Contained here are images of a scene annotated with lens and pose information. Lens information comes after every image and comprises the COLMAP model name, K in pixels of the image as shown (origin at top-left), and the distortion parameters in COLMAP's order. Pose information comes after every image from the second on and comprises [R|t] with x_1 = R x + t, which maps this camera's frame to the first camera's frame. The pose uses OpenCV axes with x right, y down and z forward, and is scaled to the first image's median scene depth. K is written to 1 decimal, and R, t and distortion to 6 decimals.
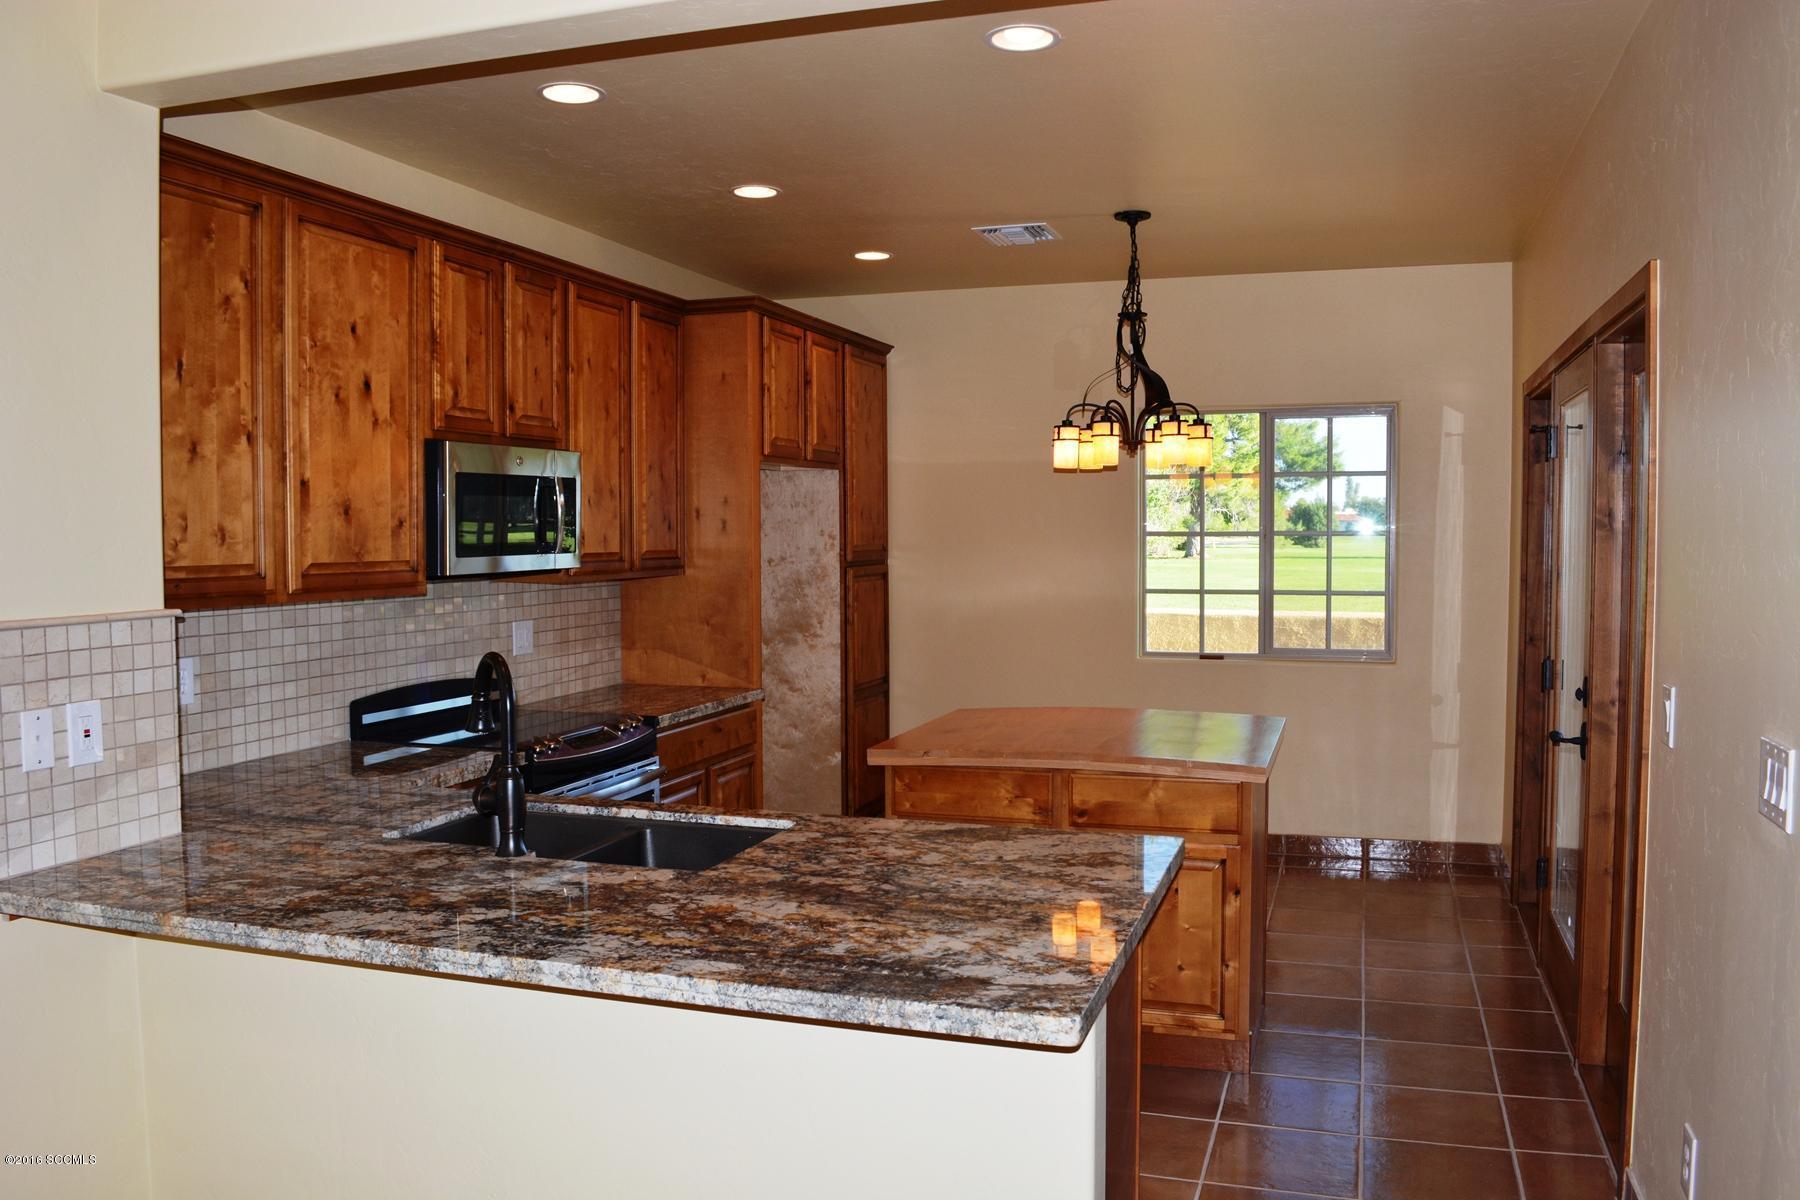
lens RADIAL K [[1431.7, 0, 899.3], [0, 1431.7, 598.3], [0, 0, 1]] dist [-0.082527, -0.002039]
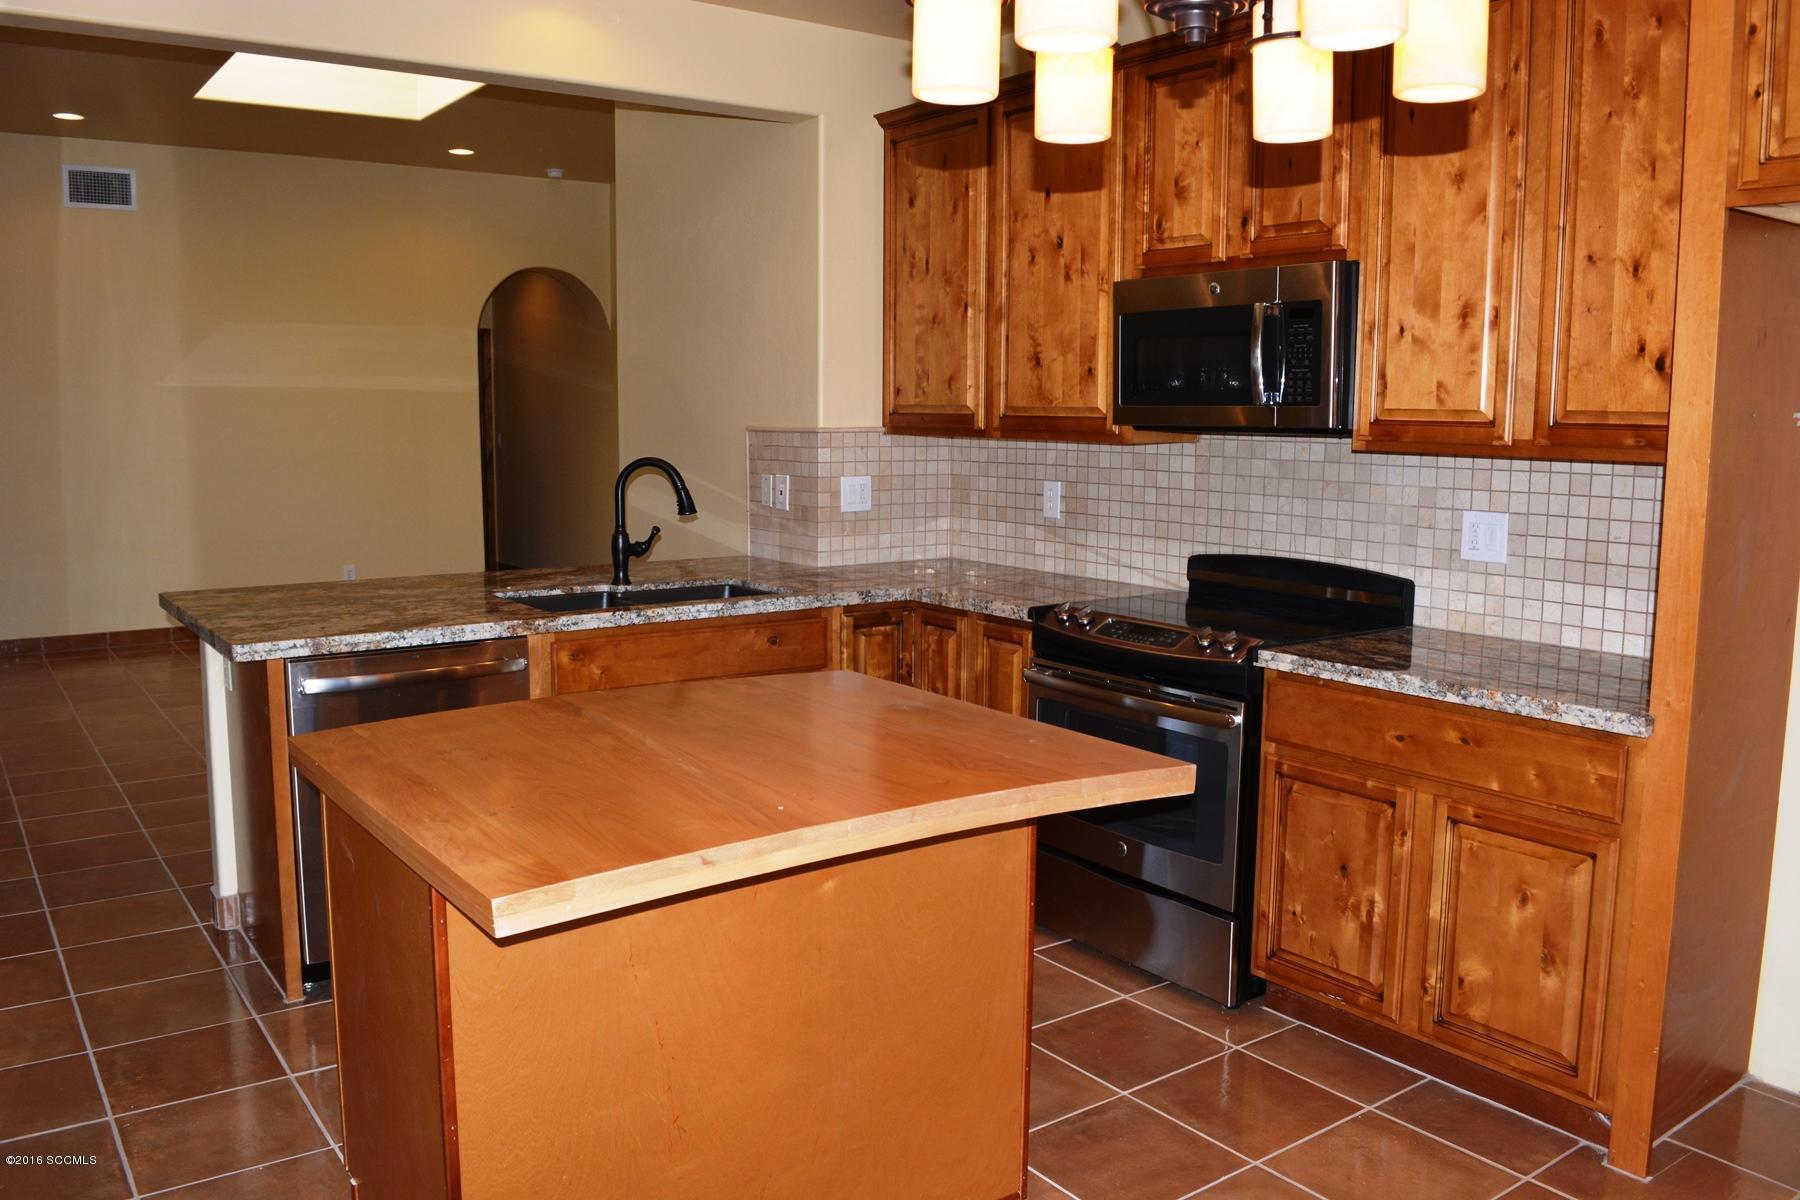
lens RADIAL K [[1431.7, 0, 900.1], [0, 1431.7, 599.9], [0, 0, 1]] dist [-0.082527, -0.002039]
pose [[-0.588891, 0.109327, -0.800784, 0.563468], [-0.039618, 0.985713, 0.163709, -0.052841], [0.807241, 0.128132, -0.576146, 1.505269]]
